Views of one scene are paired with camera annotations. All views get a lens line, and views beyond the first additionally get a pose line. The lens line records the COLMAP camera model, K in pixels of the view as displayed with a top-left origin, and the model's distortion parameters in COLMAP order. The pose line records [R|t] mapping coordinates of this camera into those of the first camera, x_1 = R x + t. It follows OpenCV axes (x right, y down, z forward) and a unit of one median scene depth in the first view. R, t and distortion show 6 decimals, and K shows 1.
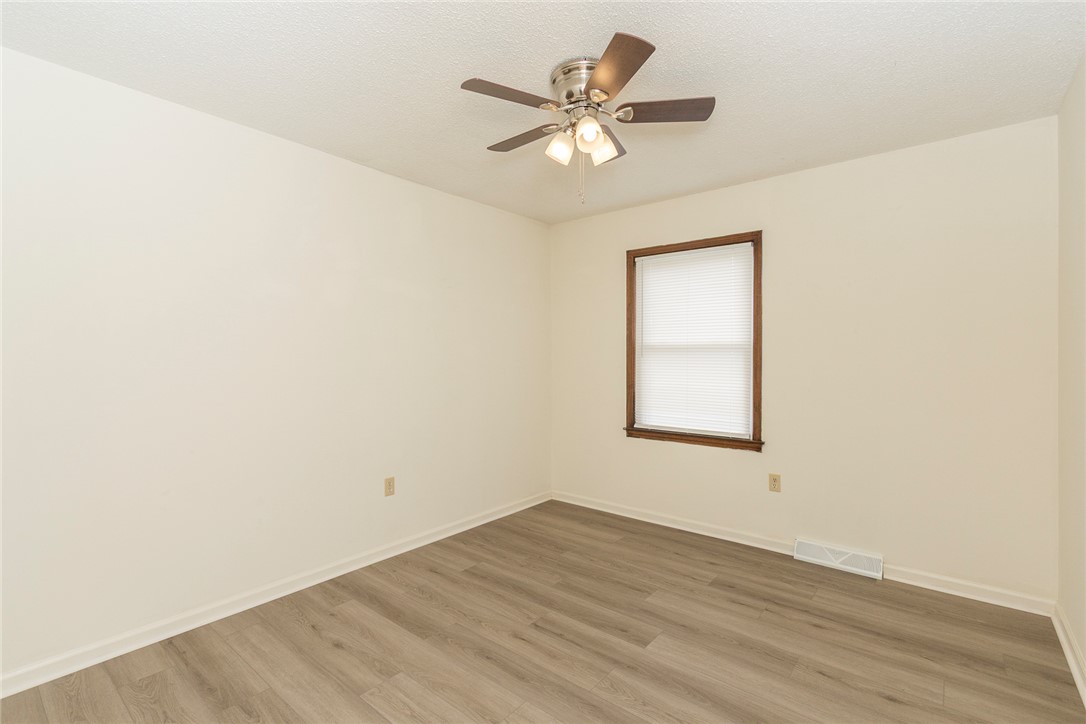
lens RADIAL K [[496.6, 0, 541.1], [0, 496.6, 355.3], [0, 0, 1]] dist [-0.000226, 0.000355]
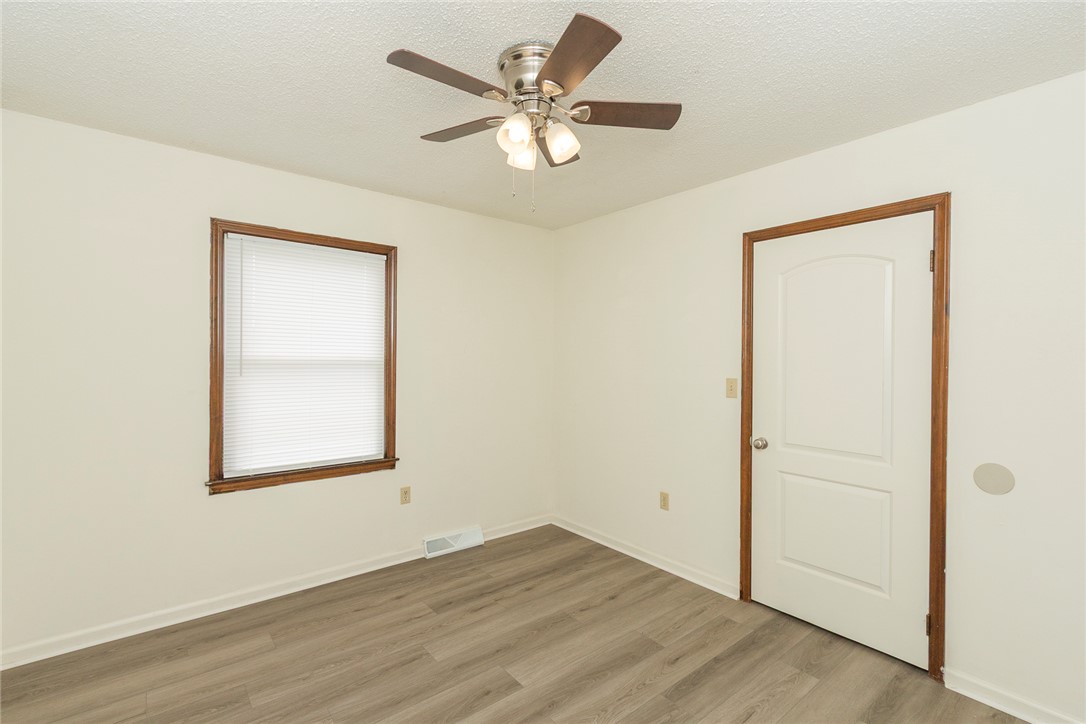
lens RADIAL K [[496.6, 0, 537.2], [0, 496.6, 354.1], [0, 0, 1]] dist [-0.000226, 0.000355]
pose [[0.190565, 0.013231, 0.981585, -0.481445], [-0.003753, 0.999912, -0.012750, -0.023387], [-0.981667, -0.001254, 0.190598, 0.524174]]
